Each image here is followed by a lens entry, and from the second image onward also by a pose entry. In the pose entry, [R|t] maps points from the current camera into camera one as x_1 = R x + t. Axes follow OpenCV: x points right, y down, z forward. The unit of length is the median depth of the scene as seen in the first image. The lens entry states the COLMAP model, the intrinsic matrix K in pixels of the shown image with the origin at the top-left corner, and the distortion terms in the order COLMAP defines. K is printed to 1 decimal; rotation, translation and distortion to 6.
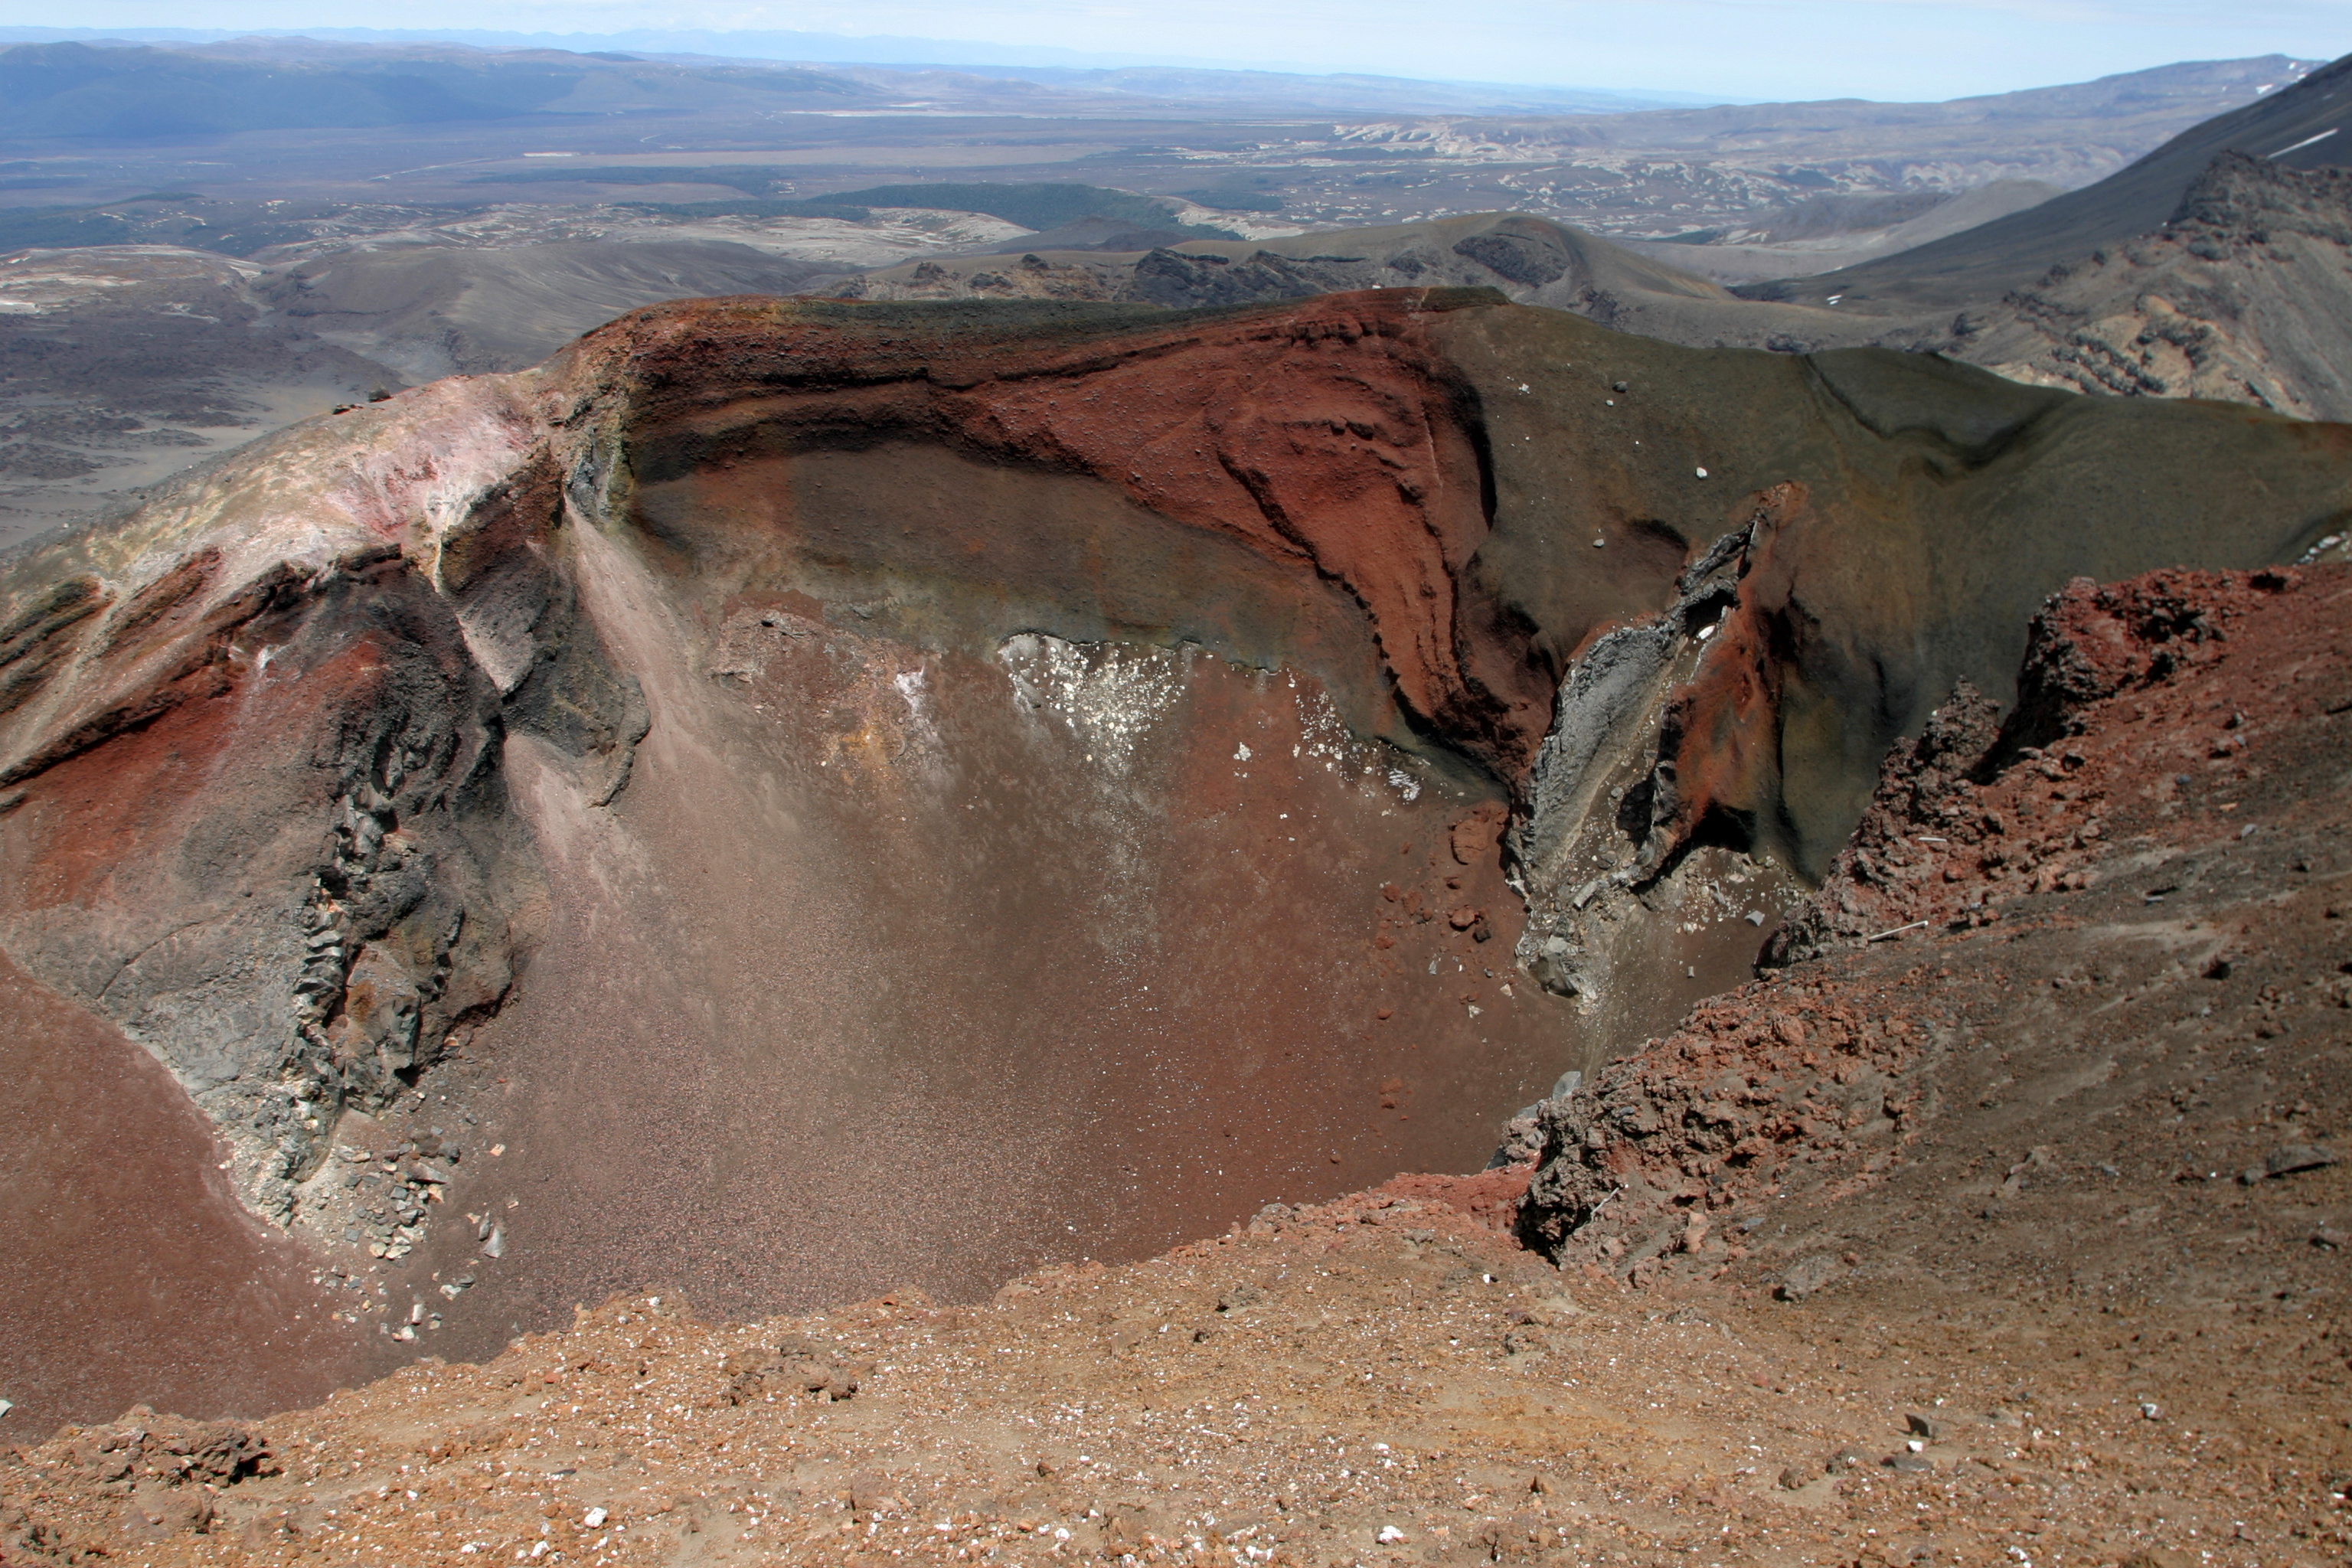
lens RADIAL K [[1896.6, 0, 1176.0], [0, 1896.6, 784.0], [0, 0, 1]] dist [-0.008883, -0.006637]
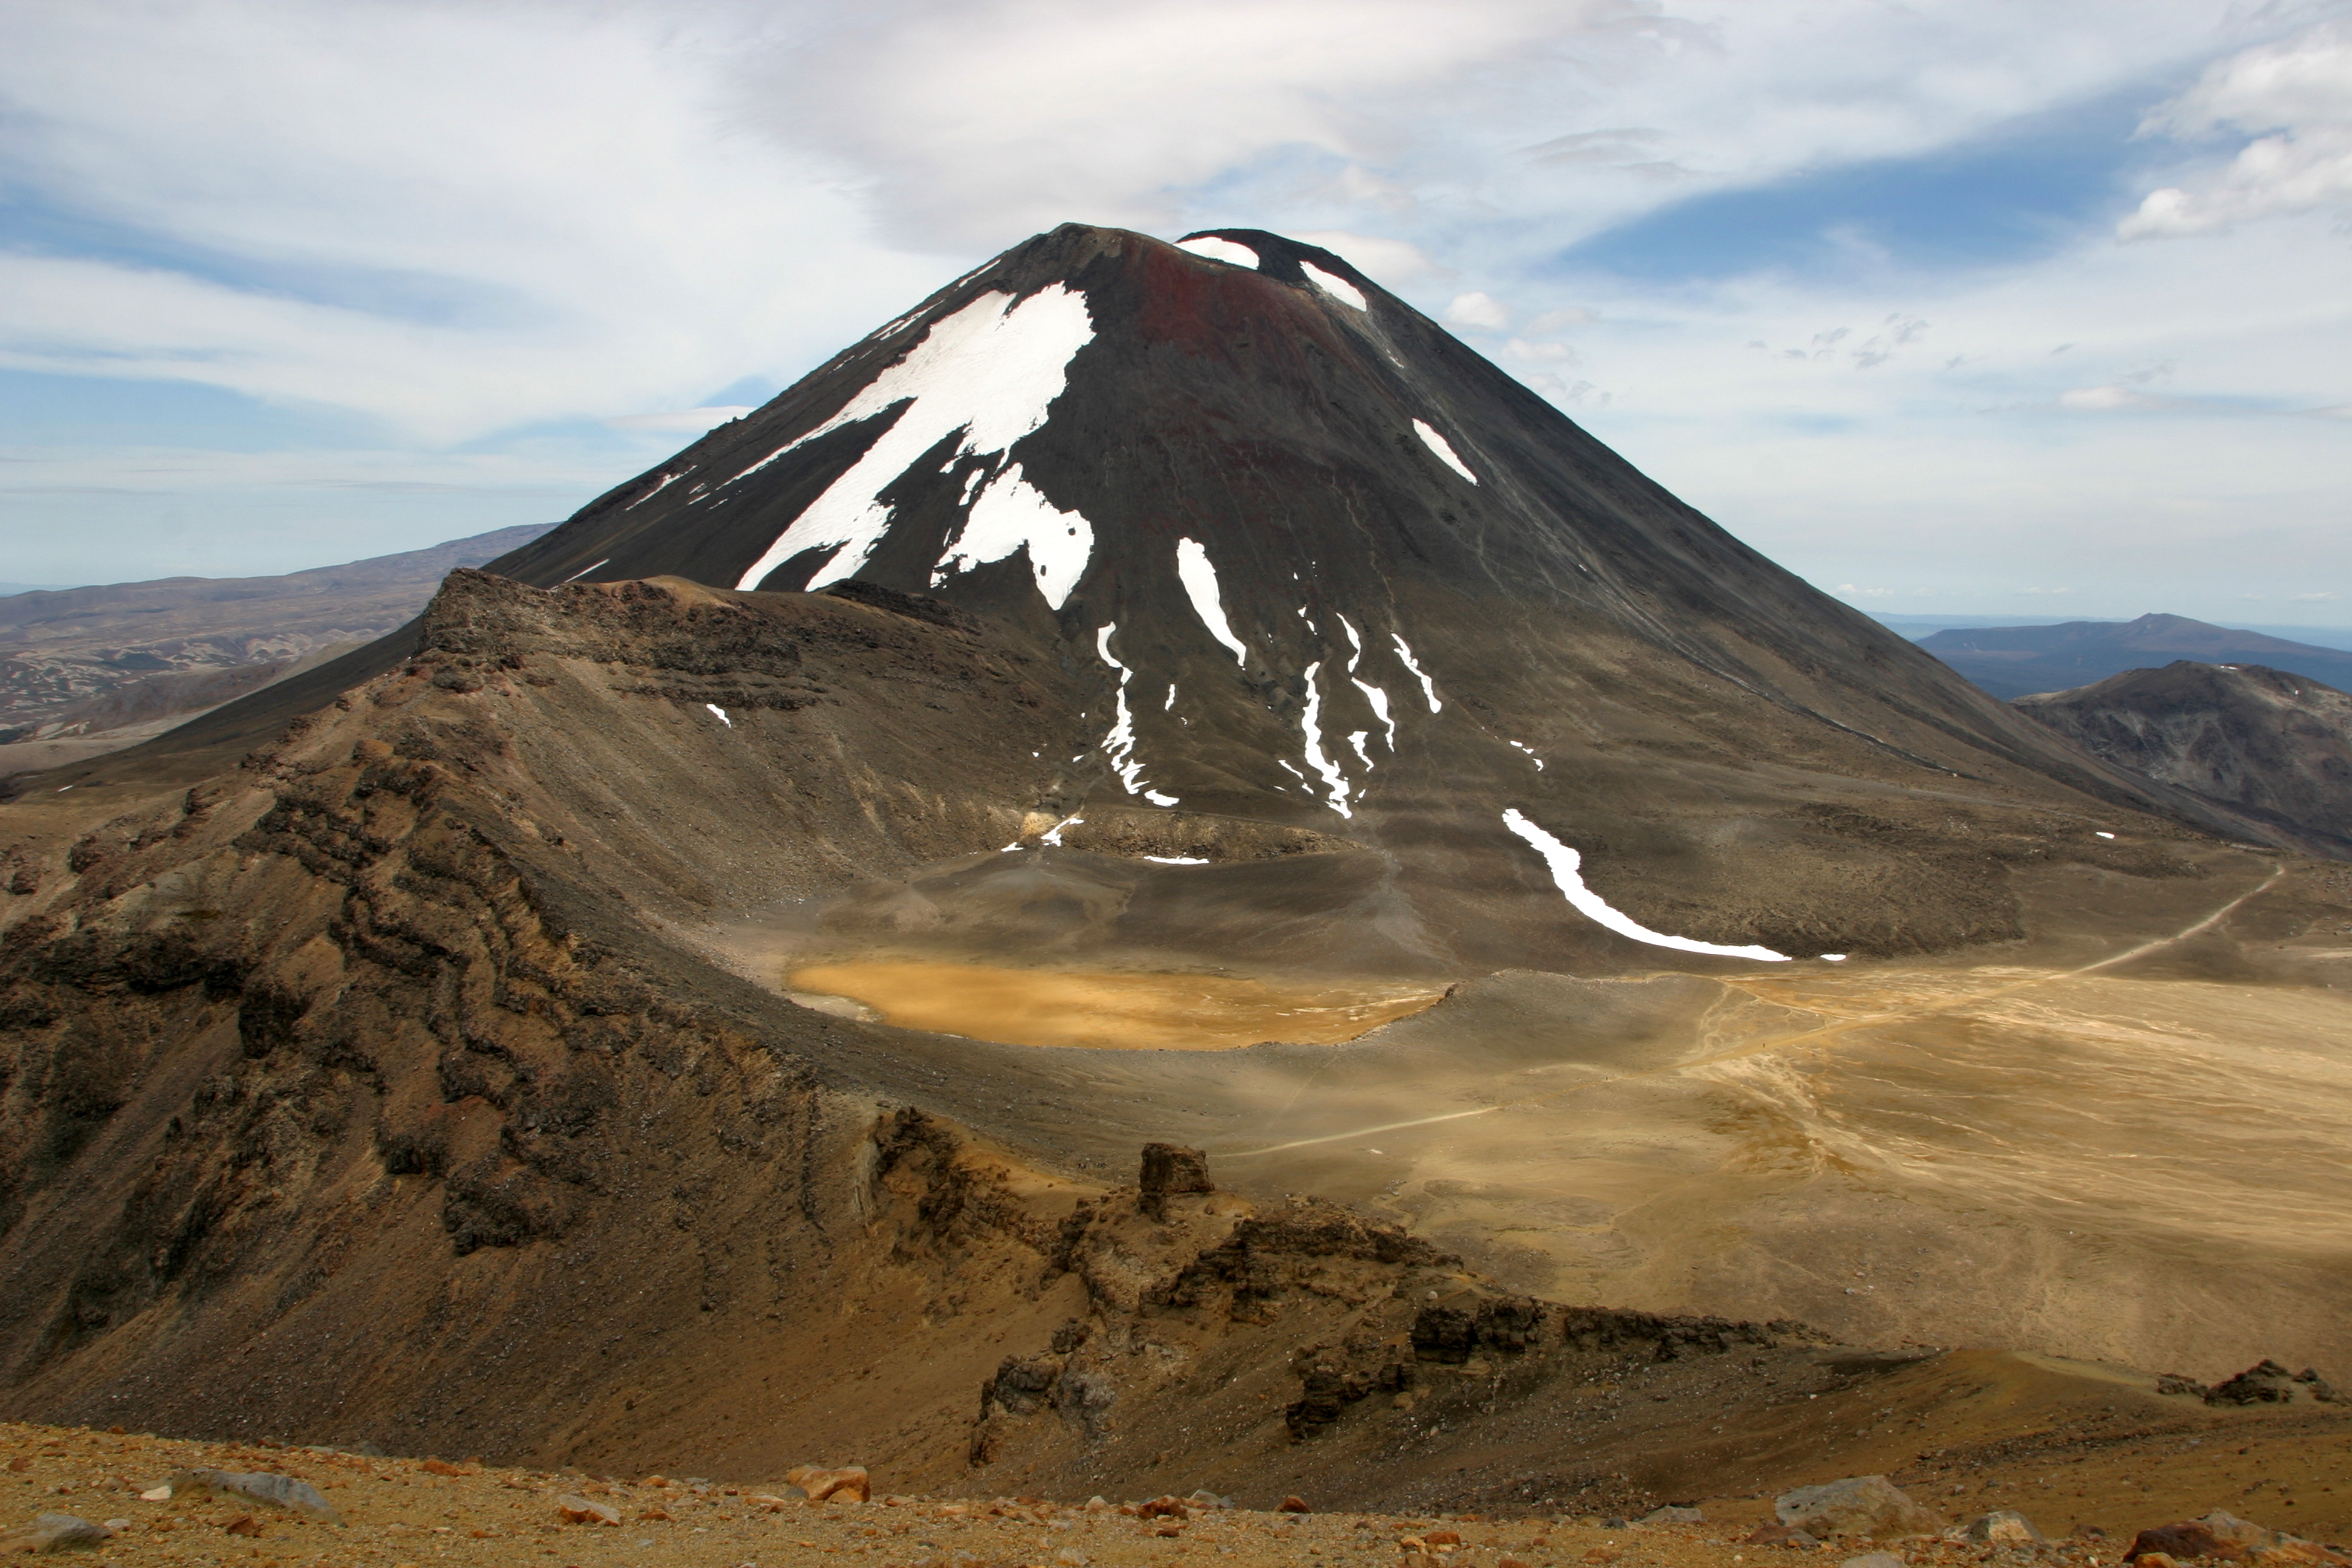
lens RADIAL K [[1925.0, 0, 1176.0], [0, 1925.0, 784.0], [0, 0, 1]] dist [0.000069, 0.000202]
pose [[0.715036, -0.120613, 0.688604, 0.171721], [0.283065, 0.950598, -0.127427, -0.035790], [-0.639216, 0.286035, 0.713853, 0.183324]]
